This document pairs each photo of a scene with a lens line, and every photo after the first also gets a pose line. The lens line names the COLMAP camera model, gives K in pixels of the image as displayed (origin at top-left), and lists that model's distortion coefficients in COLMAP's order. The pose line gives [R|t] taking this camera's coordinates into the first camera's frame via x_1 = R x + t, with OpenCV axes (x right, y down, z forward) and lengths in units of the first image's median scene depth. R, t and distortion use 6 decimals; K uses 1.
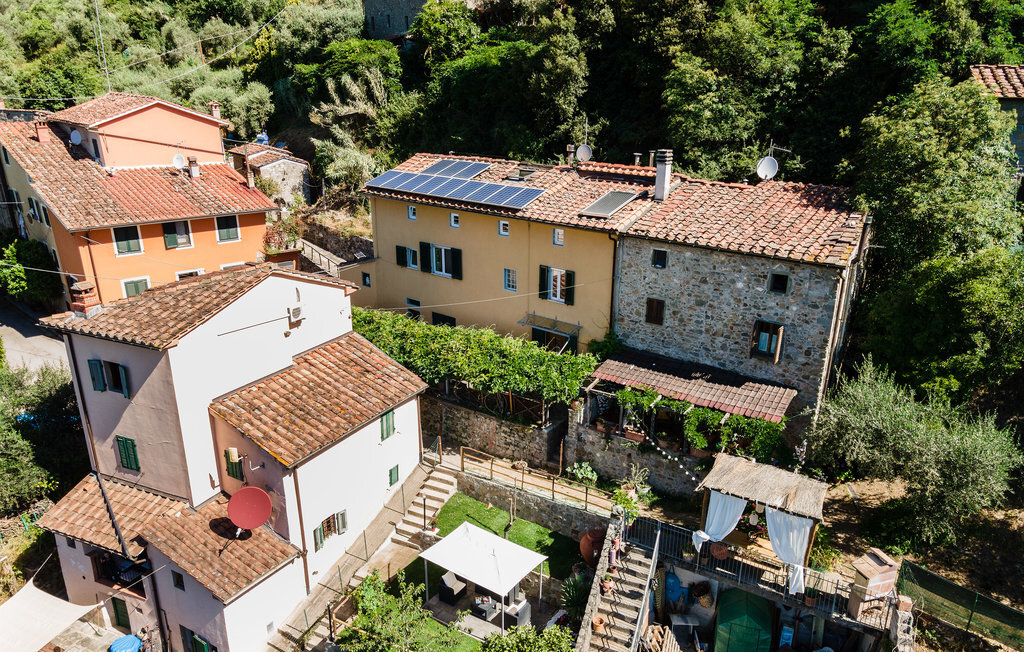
lens RADIAL K [[744.2, 0, 516.8], [0, 744.2, 370.8], [0, 0, 1]] dist [0.029706, 0.001336]
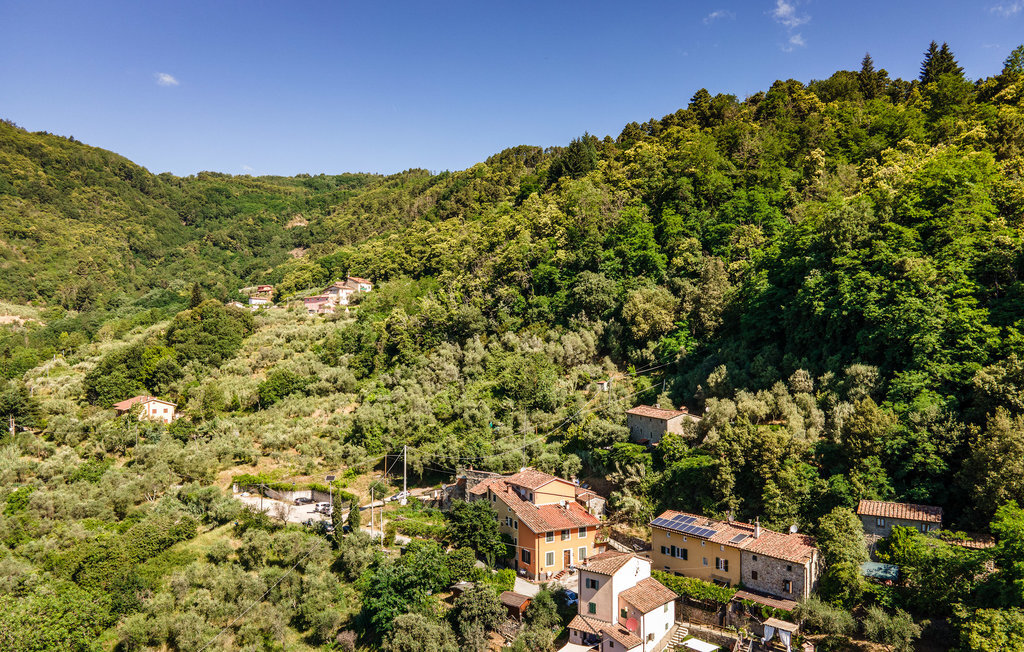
lens RADIAL K [[744.2, 0, 516.8], [0, 744.2, 370.8], [0, 0, 1]] dist [0.029706, 0.001336]
pose [[0.972221, -0.004205, -0.234028, -0.040894], [-0.077611, 0.937485, -0.339262, 0.233711], [0.220825, 0.348001, 0.911116, -2.147794]]
